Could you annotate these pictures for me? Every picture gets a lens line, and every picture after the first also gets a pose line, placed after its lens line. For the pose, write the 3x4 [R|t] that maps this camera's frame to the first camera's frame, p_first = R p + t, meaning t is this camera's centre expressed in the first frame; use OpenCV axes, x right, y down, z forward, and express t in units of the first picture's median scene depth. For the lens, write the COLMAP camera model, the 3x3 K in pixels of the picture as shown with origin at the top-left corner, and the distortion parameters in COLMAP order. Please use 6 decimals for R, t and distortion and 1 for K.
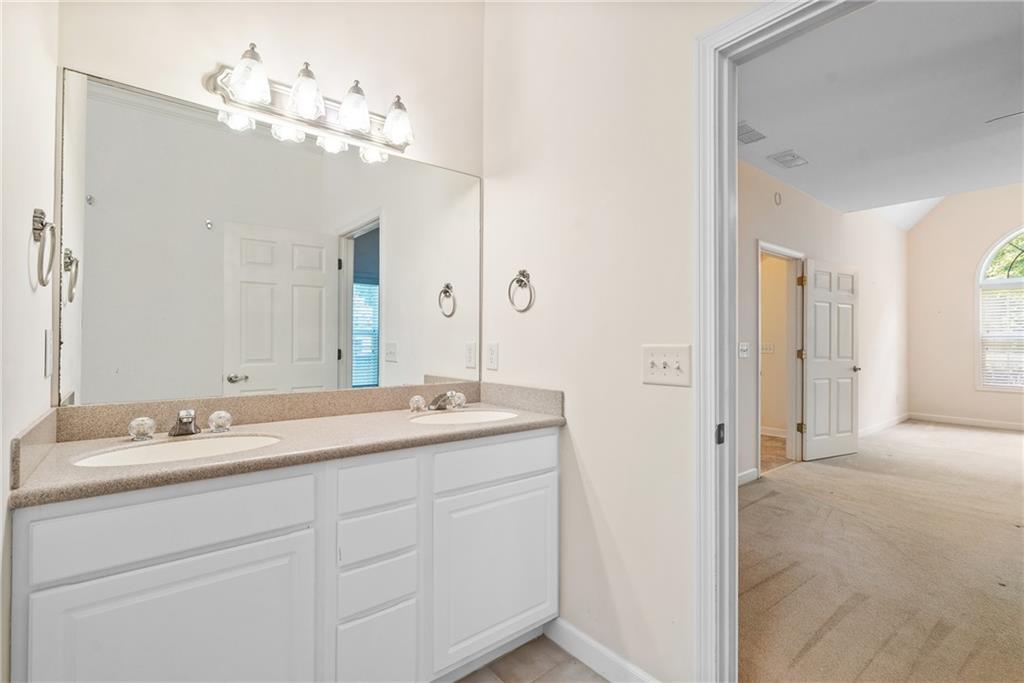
lens RADIAL K [[469.1, 0, 507.7], [0, 469.1, 334.9], [0, 0, 1]] dist [-0.001526, 0.000149]
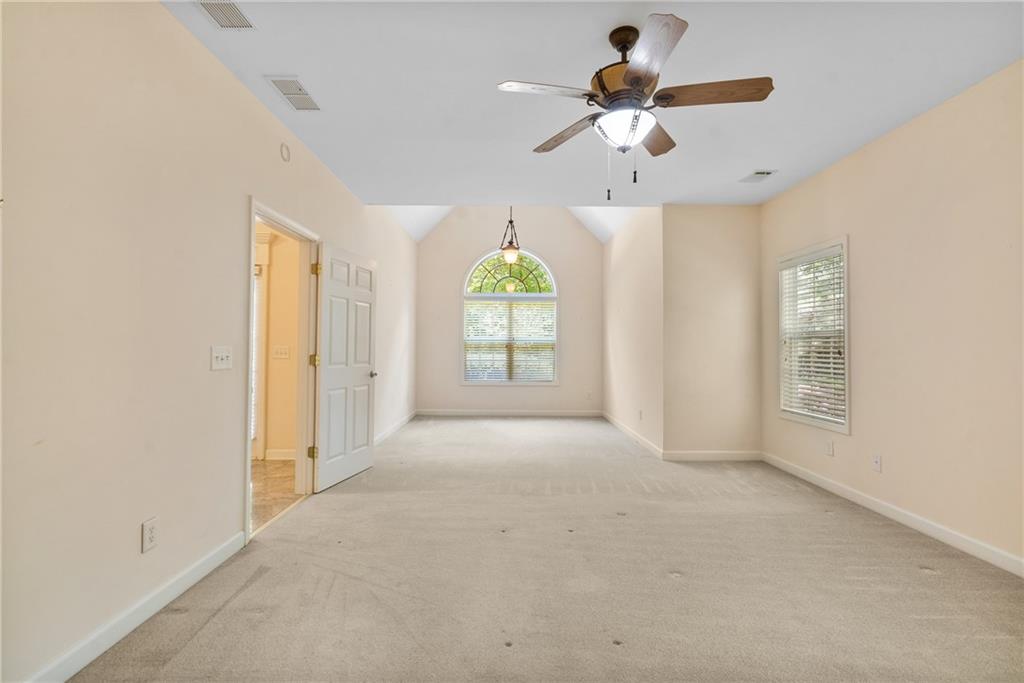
lens RADIAL K [[476.0, 0, 508.9], [0, 476.0, 338.2], [0, 0, 1]] dist [0.001173, 0.000771]
pose [[0.619995, 0.010854, 0.784531, 0.193059], [-0.014914, 0.999887, -0.002048, 0.000285], [-0.784464, -0.010431, 0.620086, 0.234179]]
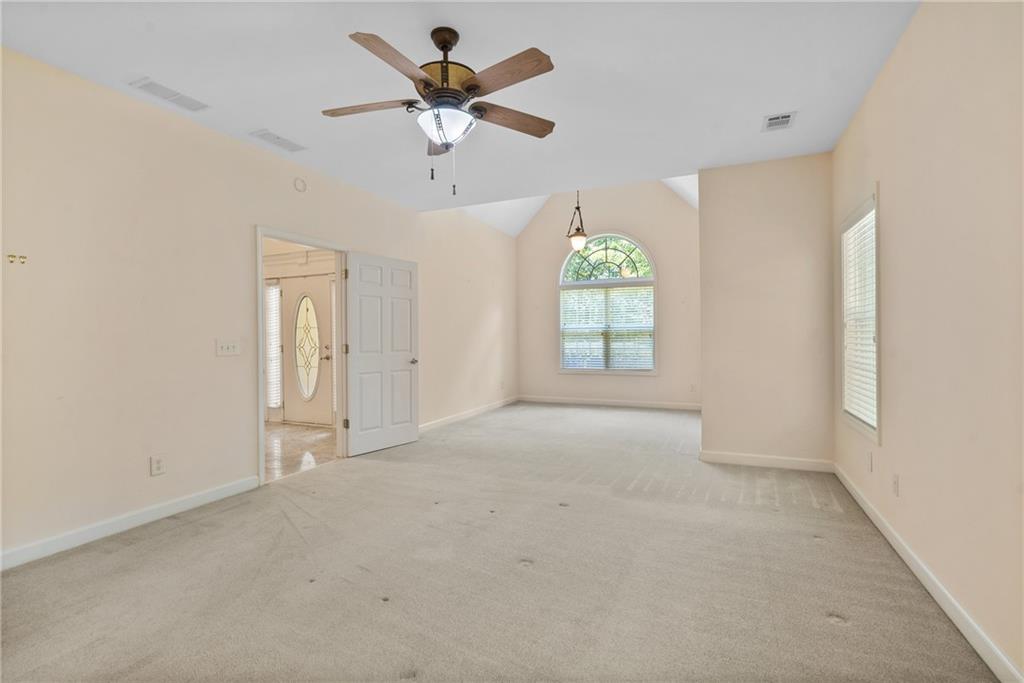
lens RADIAL K [[478.7, 0, 507.2], [0, 478.7, 337.3], [0, 0, 1]] dist [-0.001735, -0.000167]
pose [[0.892249, -0.016580, 0.451238, 0.472841], [0.007429, 0.999729, 0.022044, -0.002827], [-0.451482, -0.016316, 0.892131, -0.045113]]
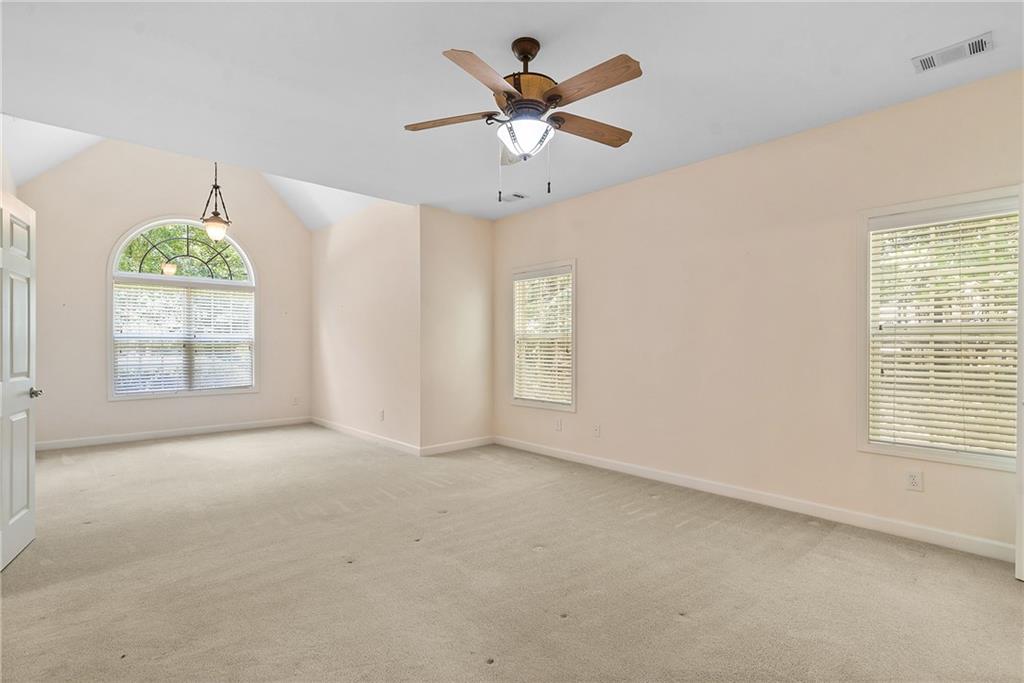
lens RADIAL K [[485.2, 0, 509.9], [0, 485.2, 351.6], [0, 0, 1]] dist [-0.000597, 0.000428]
pose [[-0.070046, -0.018776, 0.997367, 0.126935], [-0.016888, 0.999702, 0.017633, 0.002697], [-0.997401, -0.015608, -0.070342, 0.495880]]
